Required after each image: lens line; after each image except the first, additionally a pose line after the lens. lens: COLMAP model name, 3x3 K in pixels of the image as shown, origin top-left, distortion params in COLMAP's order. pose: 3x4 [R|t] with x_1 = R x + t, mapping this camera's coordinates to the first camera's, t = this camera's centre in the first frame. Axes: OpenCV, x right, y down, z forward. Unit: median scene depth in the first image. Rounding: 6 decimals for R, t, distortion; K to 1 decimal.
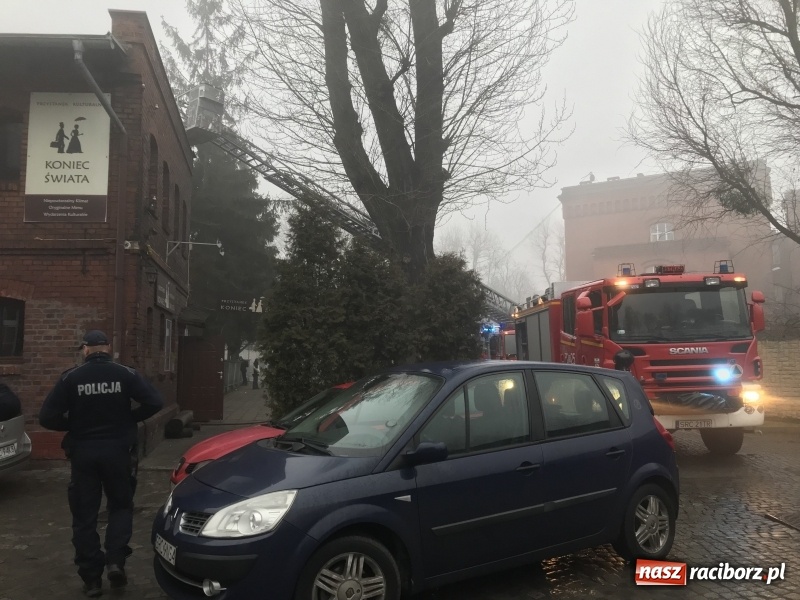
lens RADIAL K [[651.5, 0, 400.0], [0, 651.5, 300.0], [0, 0, 1]] dist [0.011360, 0.006130]
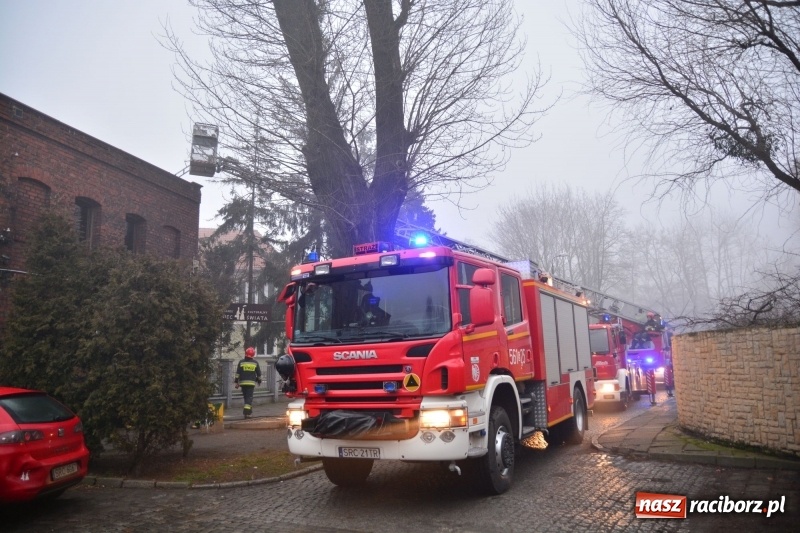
lens RADIAL K [[600.9, 0, 394.7], [0, 600.9, 272.3], [0, 0, 1]] dist [-0.123427, 0.120742]
pose [[0.884406, -0.075525, -0.460567, 0.807516], [0.052558, 0.996659, -0.062511, 0.027624], [0.463750, 0.031079, 0.885421, 0.402159]]
